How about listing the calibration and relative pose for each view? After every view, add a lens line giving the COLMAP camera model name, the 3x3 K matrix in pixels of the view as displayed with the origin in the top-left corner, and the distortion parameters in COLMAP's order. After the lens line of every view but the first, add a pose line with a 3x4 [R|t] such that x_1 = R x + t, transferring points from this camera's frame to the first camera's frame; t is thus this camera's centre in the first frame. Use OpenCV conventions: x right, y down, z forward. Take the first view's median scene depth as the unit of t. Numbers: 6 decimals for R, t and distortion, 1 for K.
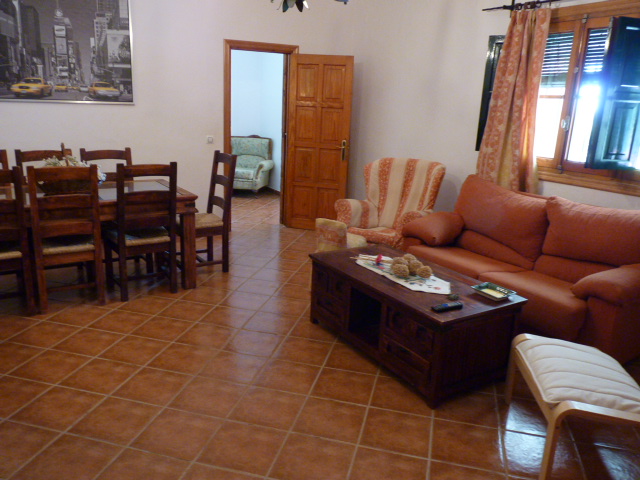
lens RADIAL K [[509.6, 0, 318.6], [0, 509.6, 239.1], [0, 0, 1]] dist [-0.024835, 0.012446]
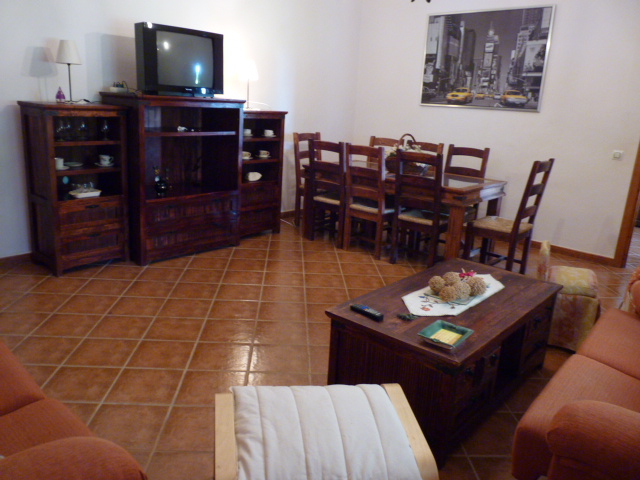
lens RADIAL K [[509.6, 0, 318.9], [0, 509.6, 241.6], [0, 0, 1]] dist [-0.024835, 0.012446]
pose [[0.297888, 0.235093, -0.925199, 0.548780], [-0.284491, 0.947023, 0.149041, -0.047690], [0.911223, 0.218813, 0.348989, 0.322223]]
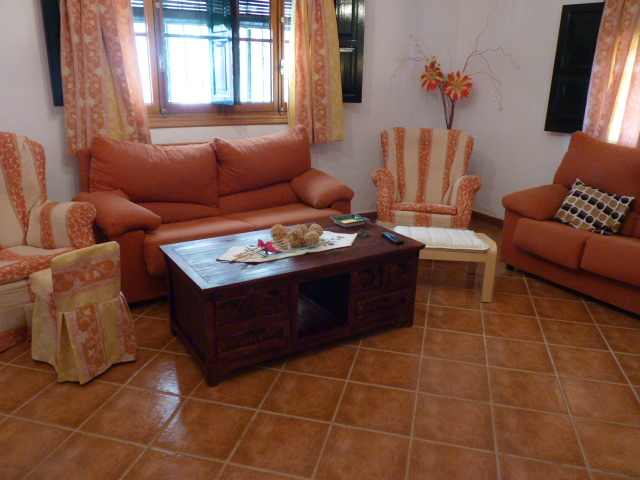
lens RADIAL K [[509.6, 0, 320.0], [0, 509.6, 239.0], [0, 0, 1]] dist [-0.024835, 0.012446]
pose [[-0.003608, -0.341181, 0.939991, -0.416424], [0.237513, 0.912805, 0.332226, -0.142081], [-0.971378, 0.224459, 0.077741, 0.579604]]
